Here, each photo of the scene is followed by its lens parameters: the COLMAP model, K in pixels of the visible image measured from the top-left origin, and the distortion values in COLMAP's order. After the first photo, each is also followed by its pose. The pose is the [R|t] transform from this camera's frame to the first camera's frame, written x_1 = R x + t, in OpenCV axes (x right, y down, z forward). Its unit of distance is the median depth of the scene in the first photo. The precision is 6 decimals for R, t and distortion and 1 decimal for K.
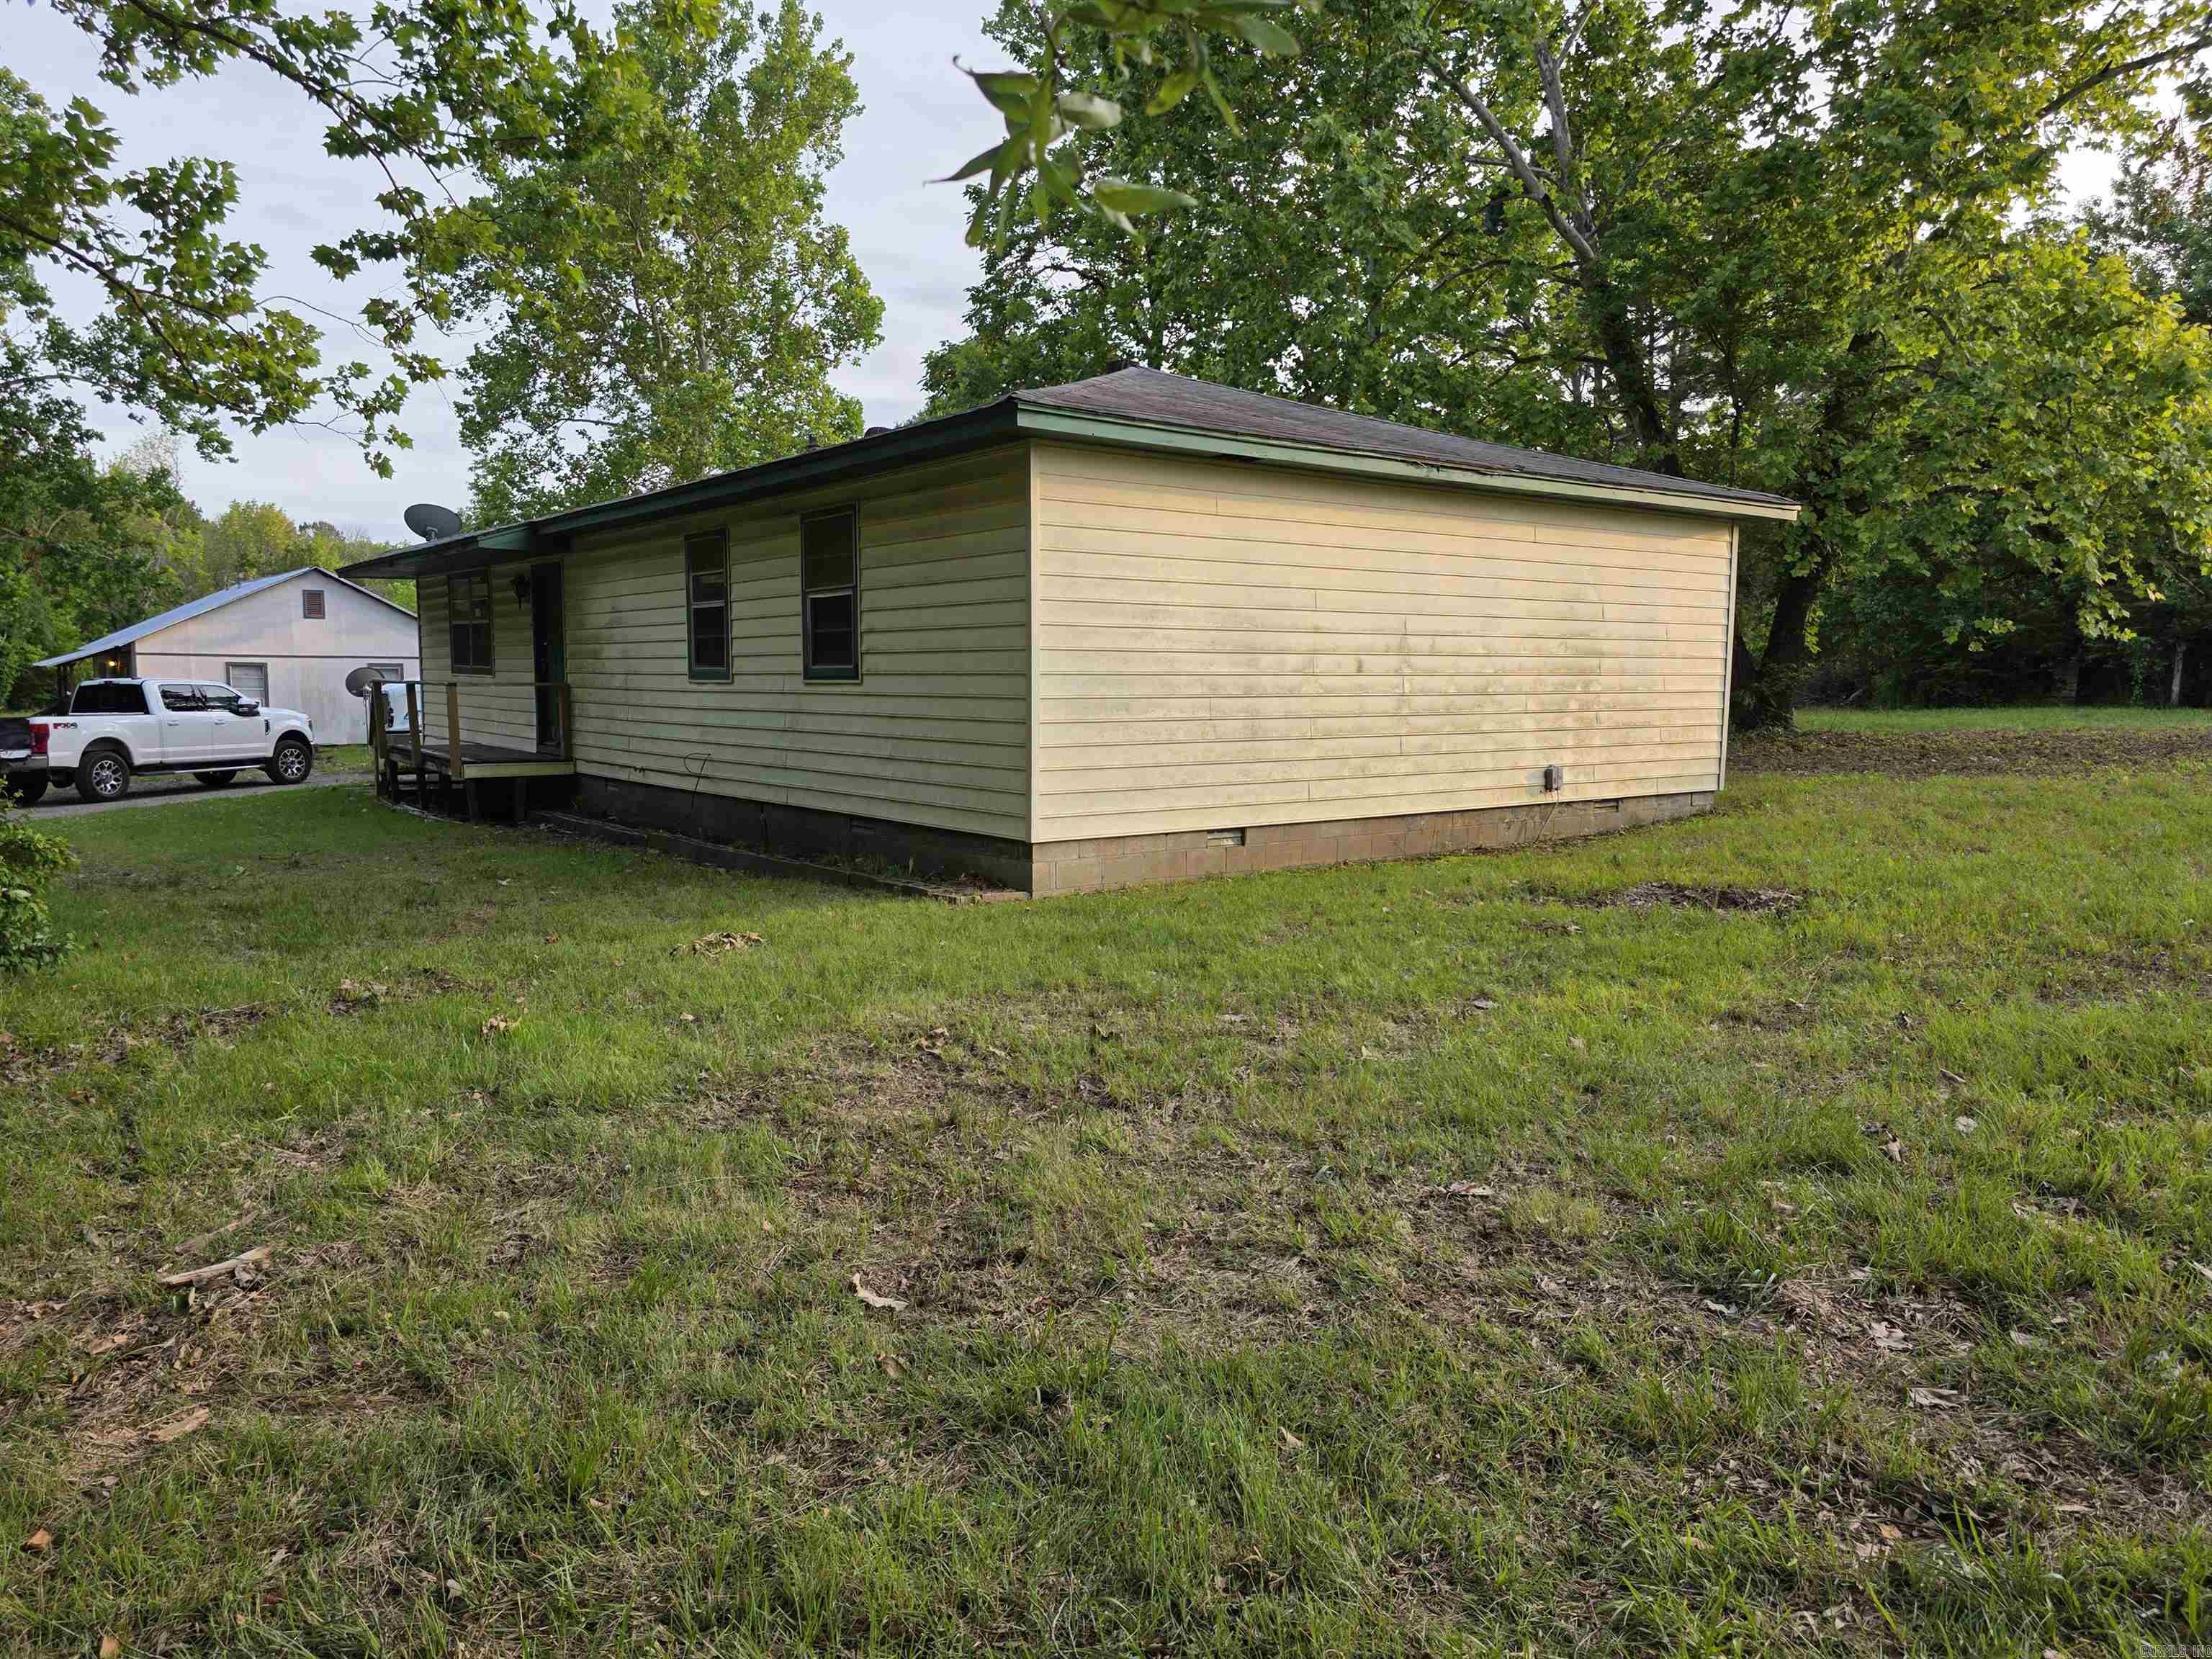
lens RADIAL K [[1487.4, 0, 1070.9], [0, 1487.4, 837.2], [0, 0, 1]] dist [0.054714, -0.054105]
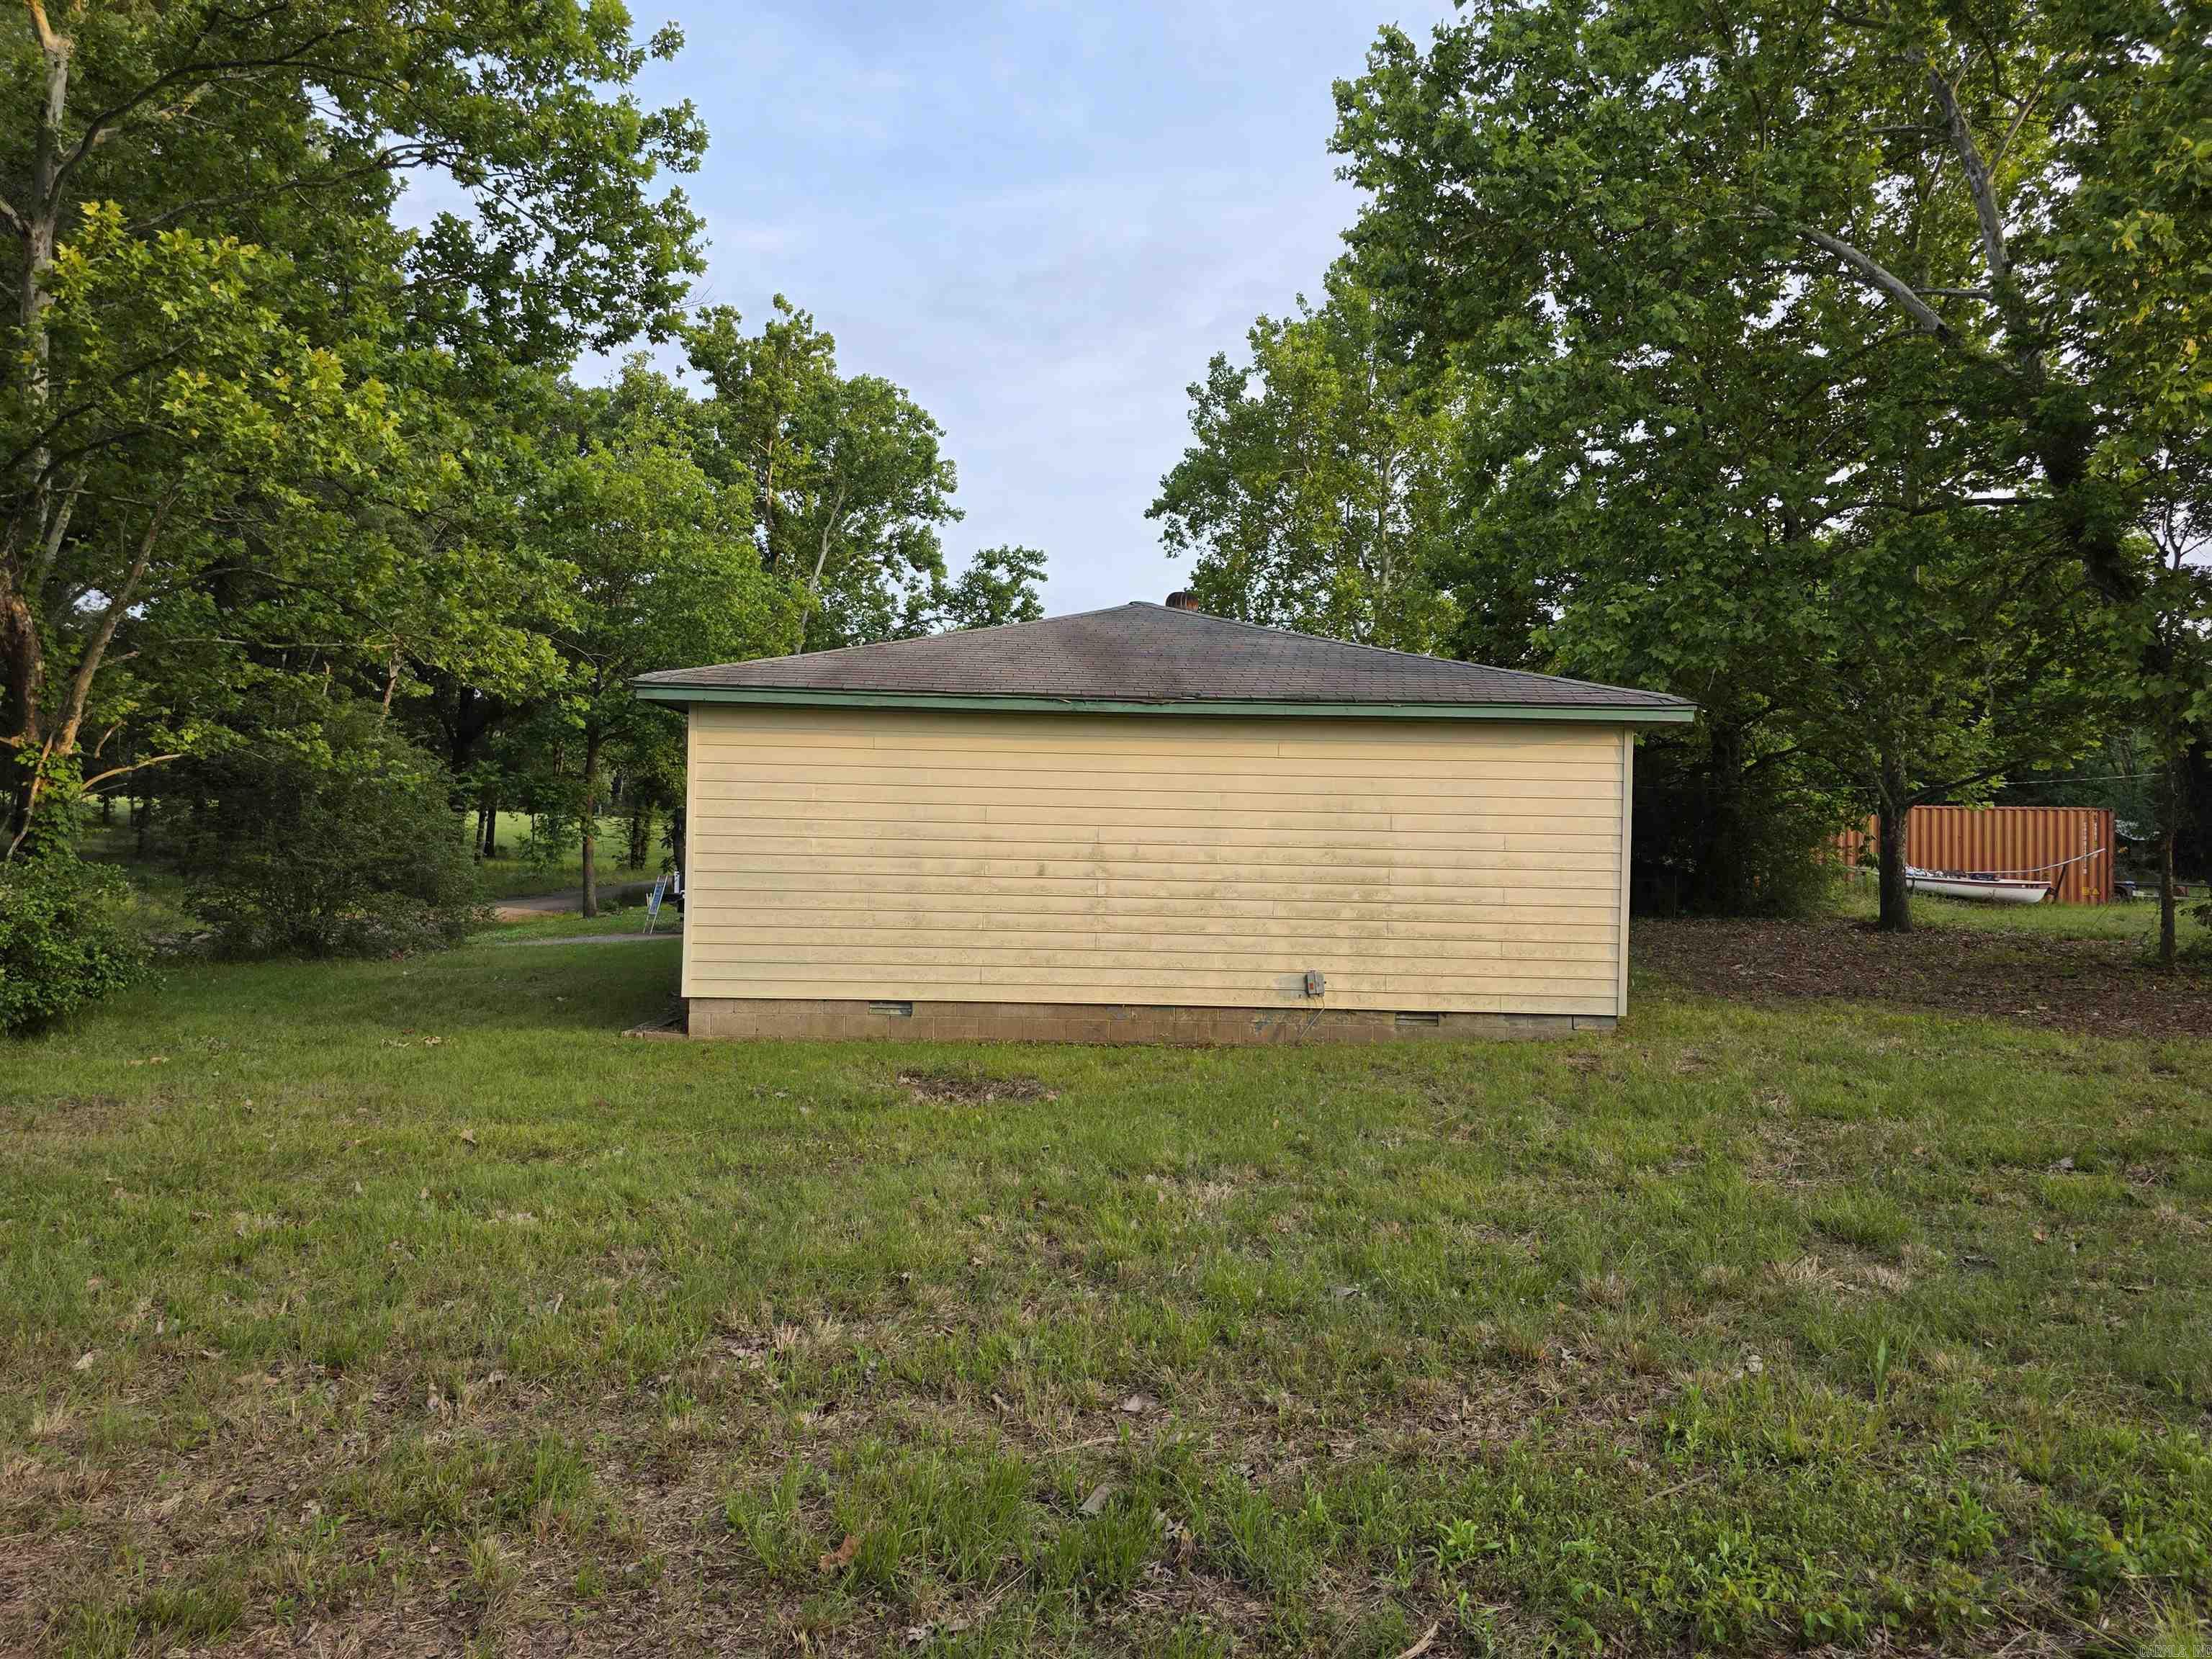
lens RADIAL K [[1487.4, 0, 1101.9], [0, 1487.4, 818.1], [0, 0, 1]] dist [0.054714, -0.054105]
pose [[0.814741, 0.010924, -0.579722, 0.889168], [-0.080729, 0.992222, -0.094758, -0.048902], [0.574178, 0.124004, 0.809285, 0.090699]]
